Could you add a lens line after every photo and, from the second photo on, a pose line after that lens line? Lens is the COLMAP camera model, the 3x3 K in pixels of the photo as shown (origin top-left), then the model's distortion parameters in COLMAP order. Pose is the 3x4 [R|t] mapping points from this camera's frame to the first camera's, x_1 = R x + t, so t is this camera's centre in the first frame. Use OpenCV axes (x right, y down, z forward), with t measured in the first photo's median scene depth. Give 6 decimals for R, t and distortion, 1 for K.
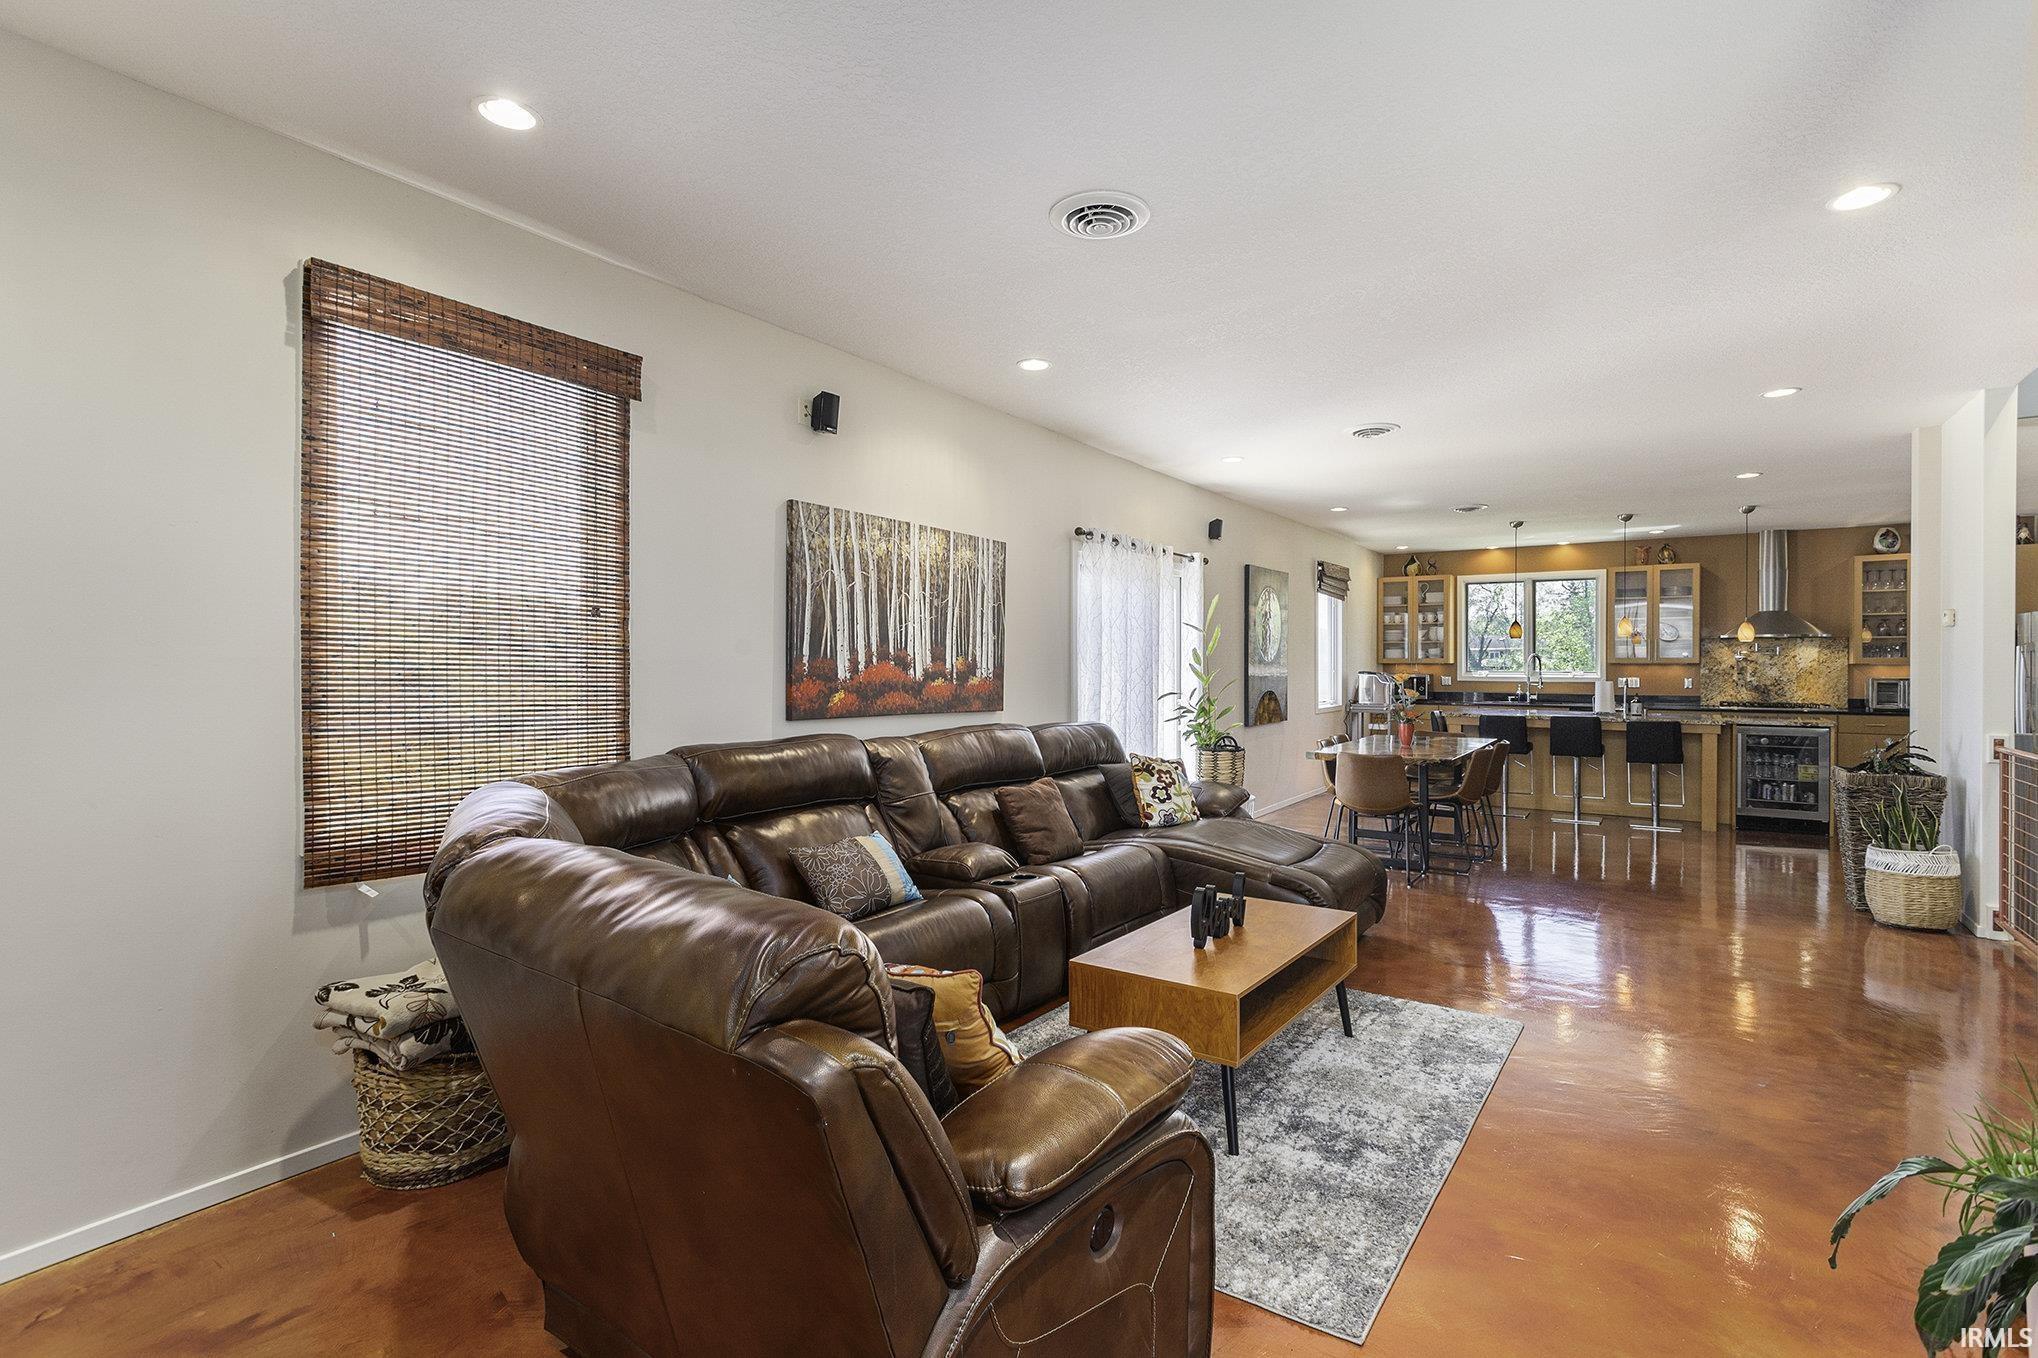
lens RADIAL K [[982.6, 0, 1024.9], [0, 982.6, 665.2], [0, 0, 1]] dist [0.008122, -0.001862]
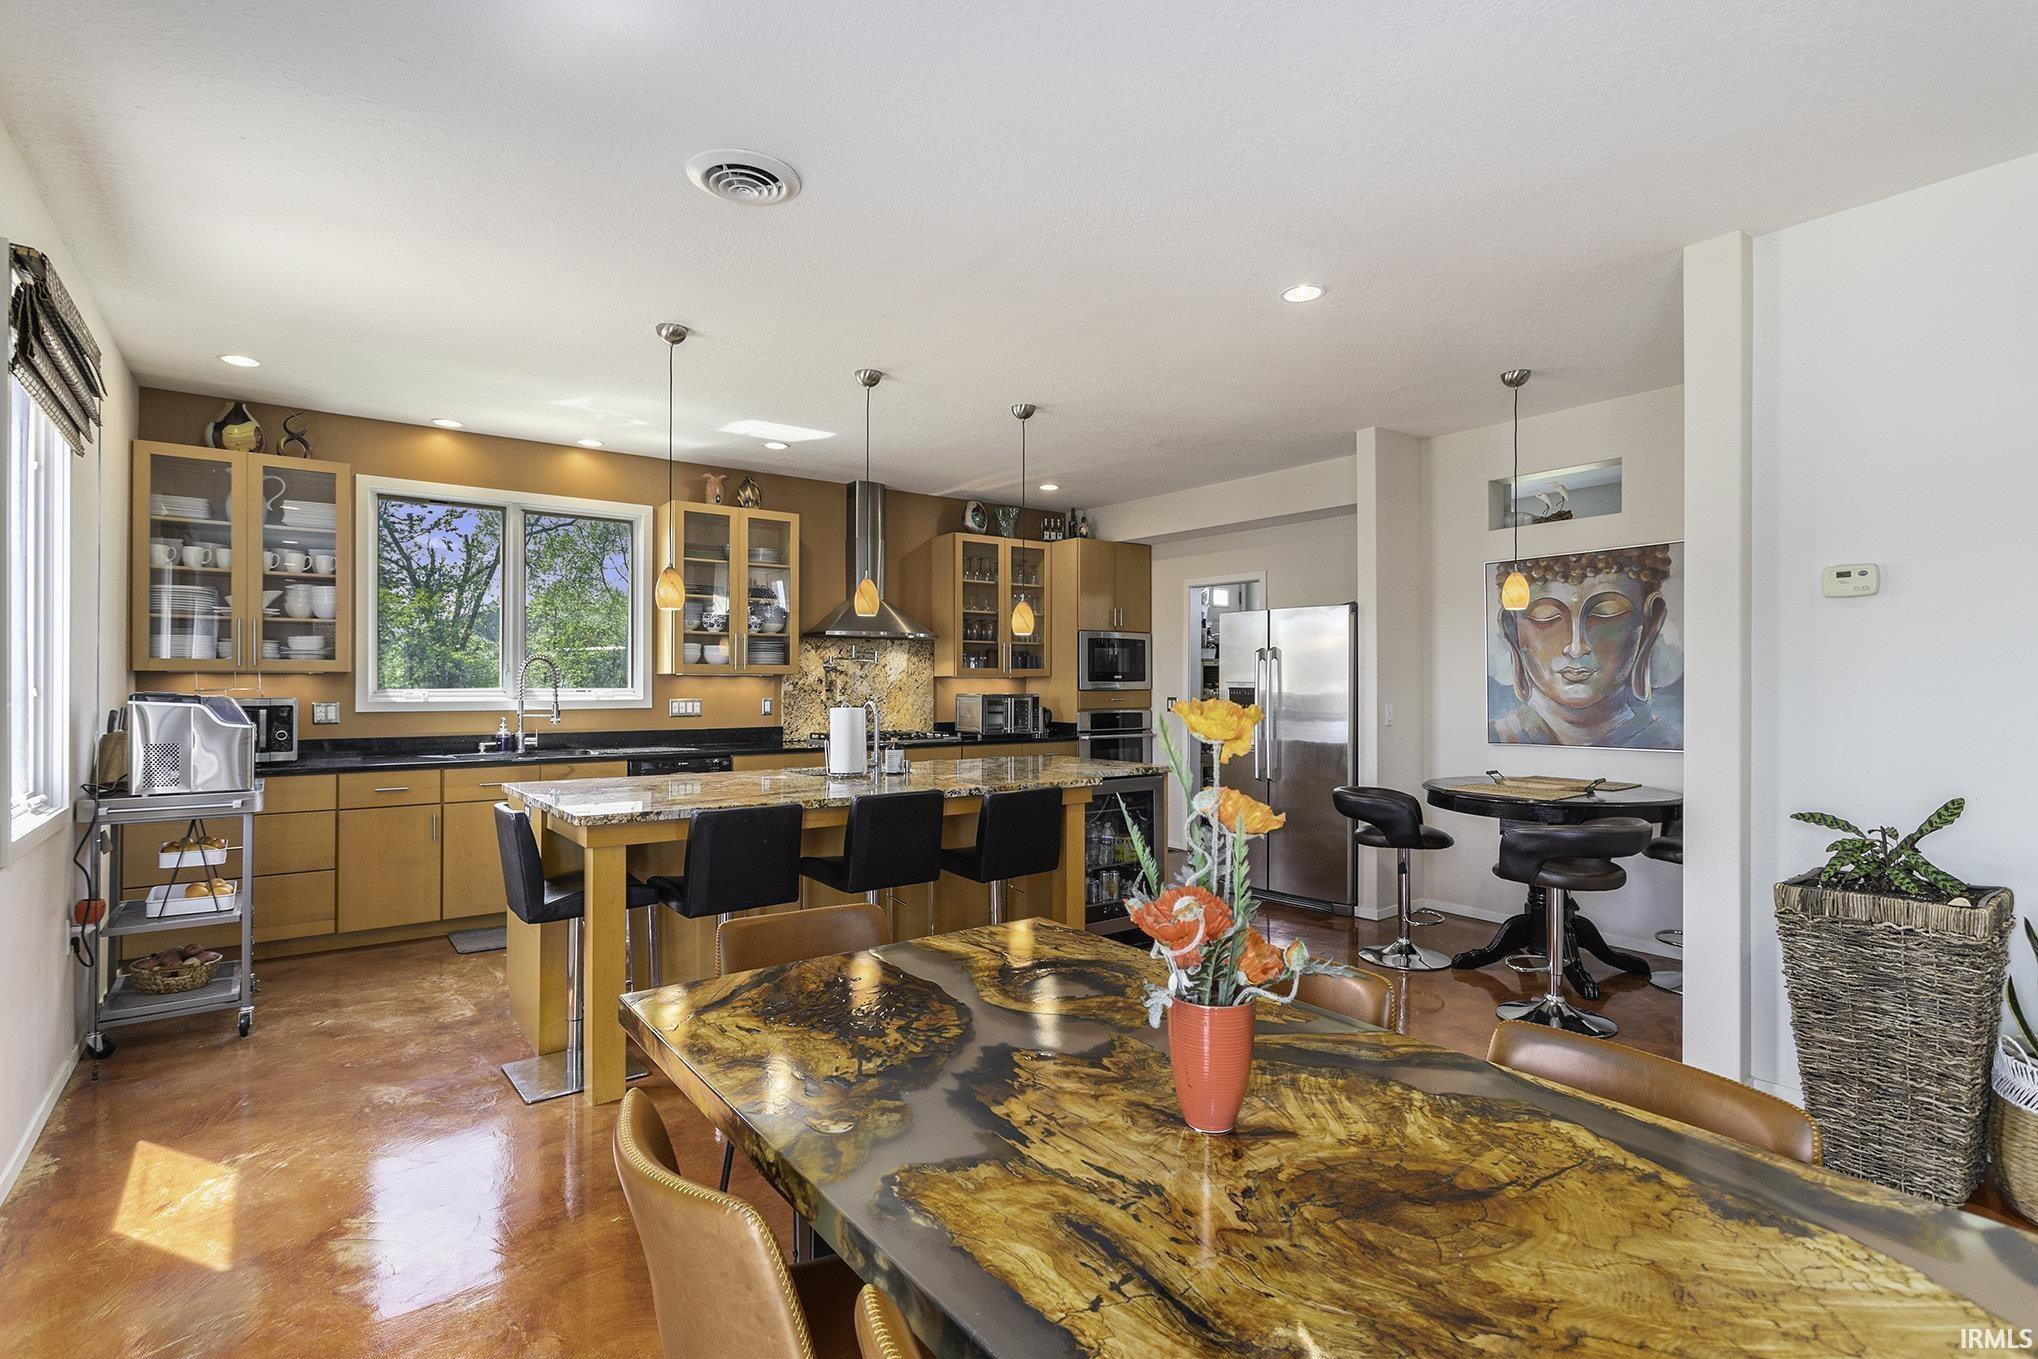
lens RADIAL K [[982.6, 0, 1015.0], [0, 982.6, 686.5], [0, 0, 1]] dist [0.008122, -0.001862]
pose [[0.346277, -0.004370, 0.938122, 0.189126], [0.001614, 0.999990, 0.004062, 0.004340], [-0.938131, 0.000107, 0.346281, 0.851576]]
